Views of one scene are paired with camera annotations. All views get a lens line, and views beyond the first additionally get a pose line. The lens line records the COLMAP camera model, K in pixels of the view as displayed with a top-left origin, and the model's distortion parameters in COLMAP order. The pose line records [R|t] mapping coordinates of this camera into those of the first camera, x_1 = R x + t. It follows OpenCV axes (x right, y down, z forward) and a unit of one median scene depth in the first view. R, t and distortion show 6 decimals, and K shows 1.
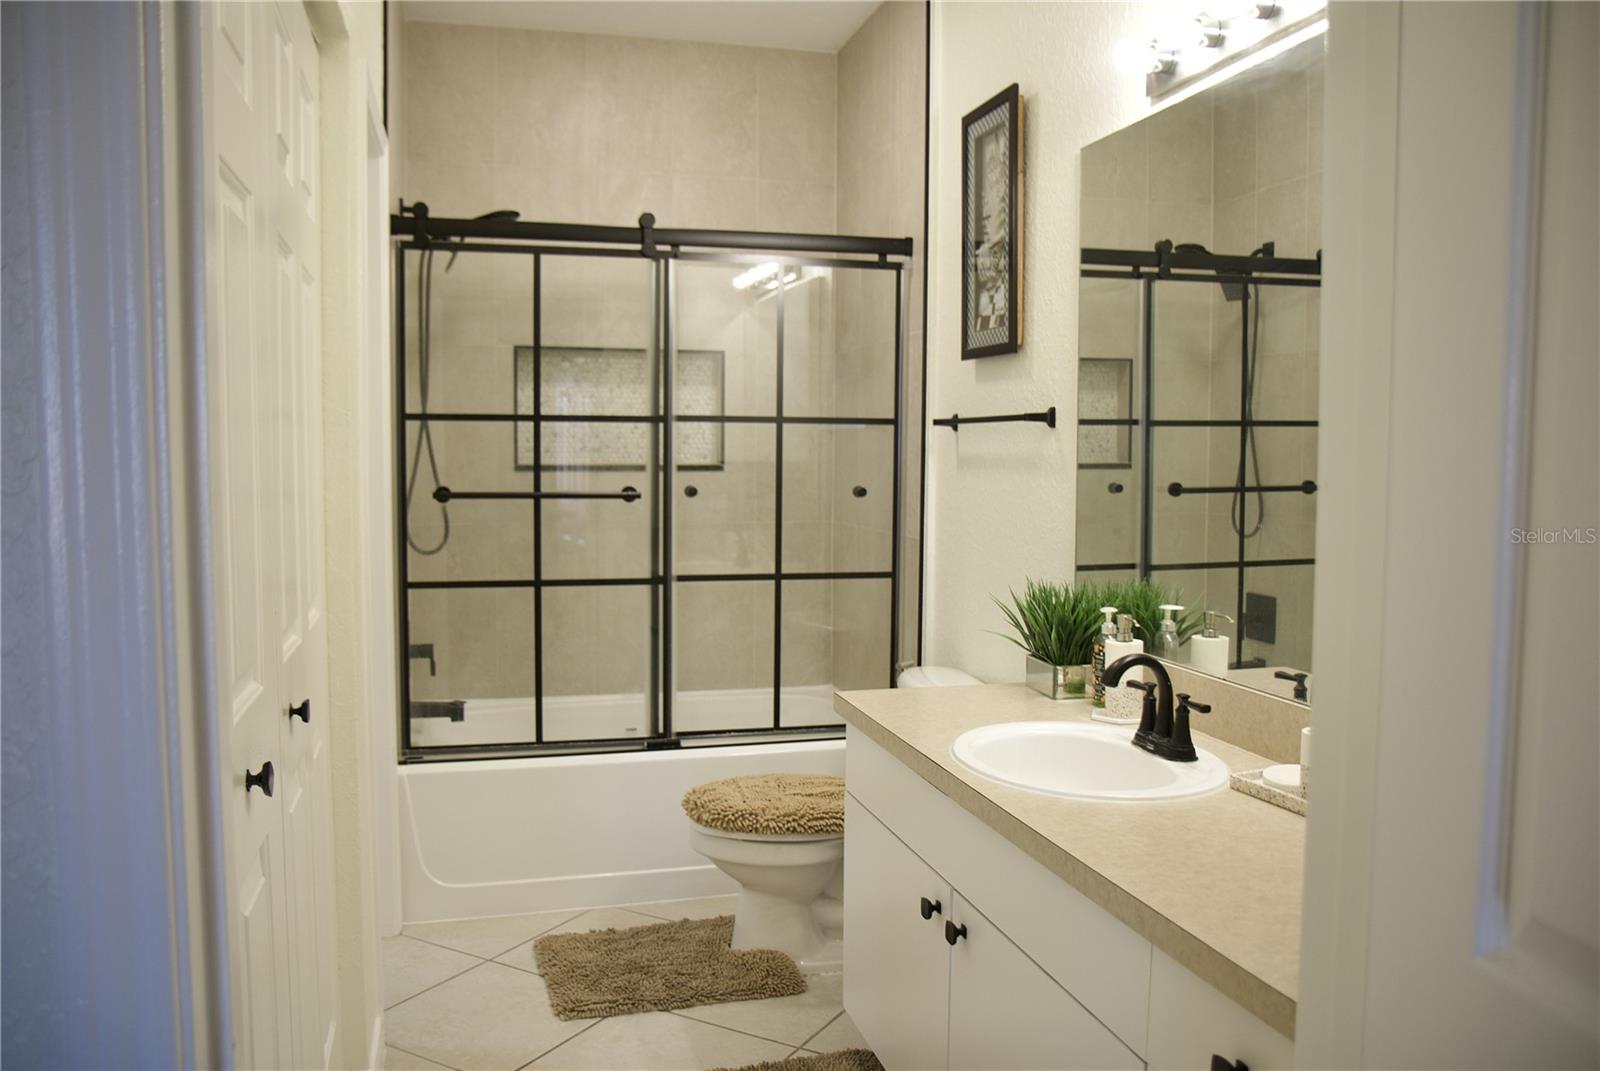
lens RADIAL K [[1254.0, 0, 783.7], [0, 1254.0, 540.4], [0, 0, 1]] dist [-0.098835, 0.102299]
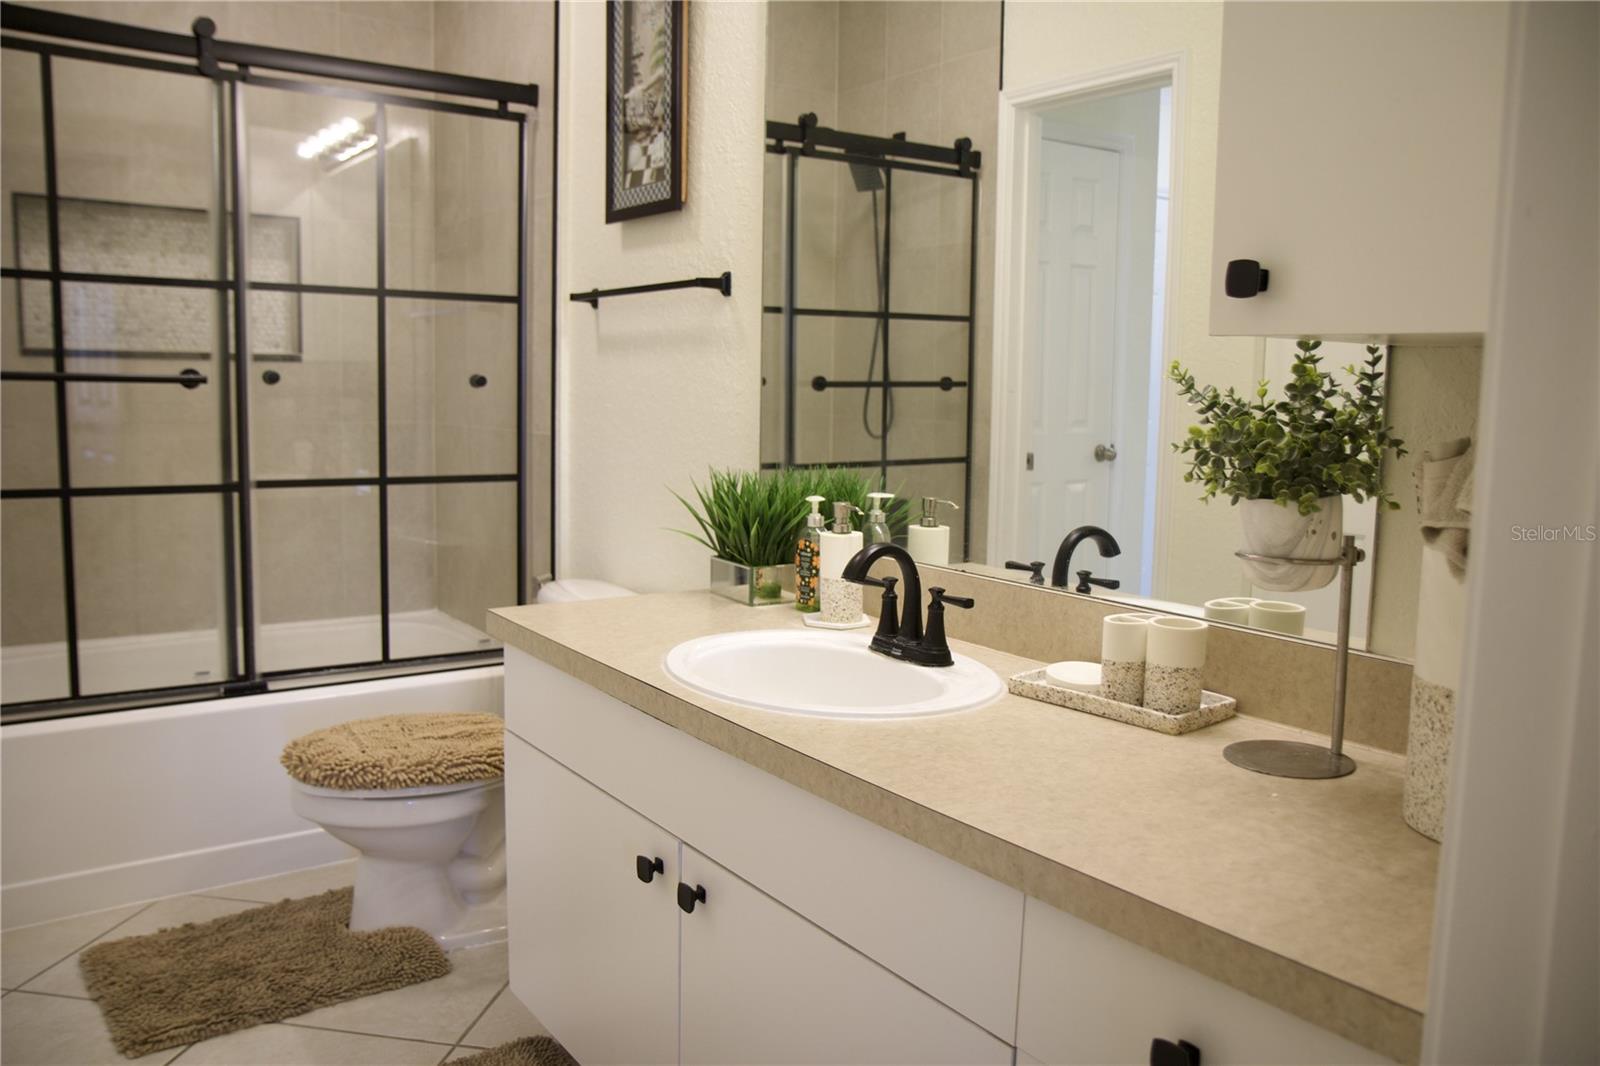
lens RADIAL K [[1254.0, 0, 790.8], [0, 1254.0, 532.4], [0, 0, 1]] dist [-0.098835, 0.102299]
pose [[0.937463, -0.028900, 0.346882, -0.040065], [0.010471, 0.998438, 0.054885, 0.021568], [-0.347927, -0.047821, 0.936301, 0.132861]]
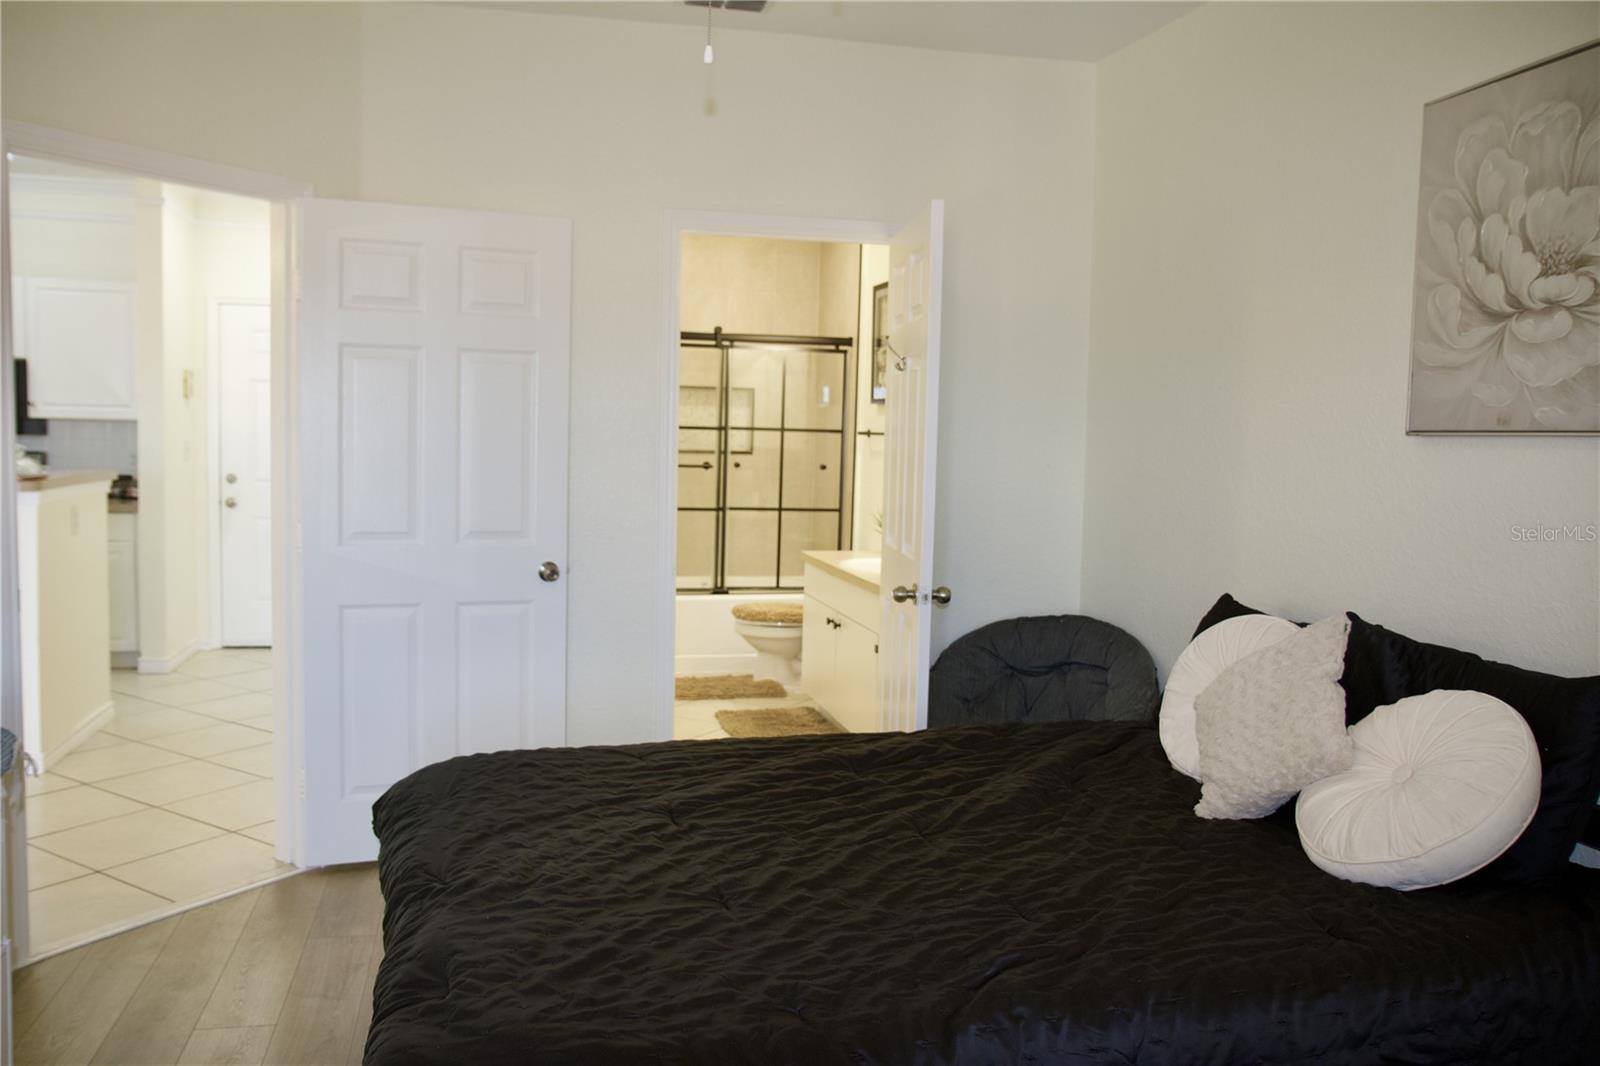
lens RADIAL K [[1254.0, 0, 800.3], [0, 1254.0, 536.6], [0, 0, 1]] dist [-0.098835, 0.102299]
pose [[0.999759, 0.021875, -0.001821, 0.033287], [-0.021852, 0.999694, 0.011570, 0.050510], [0.002074, -0.011527, 0.999931, -1.017154]]
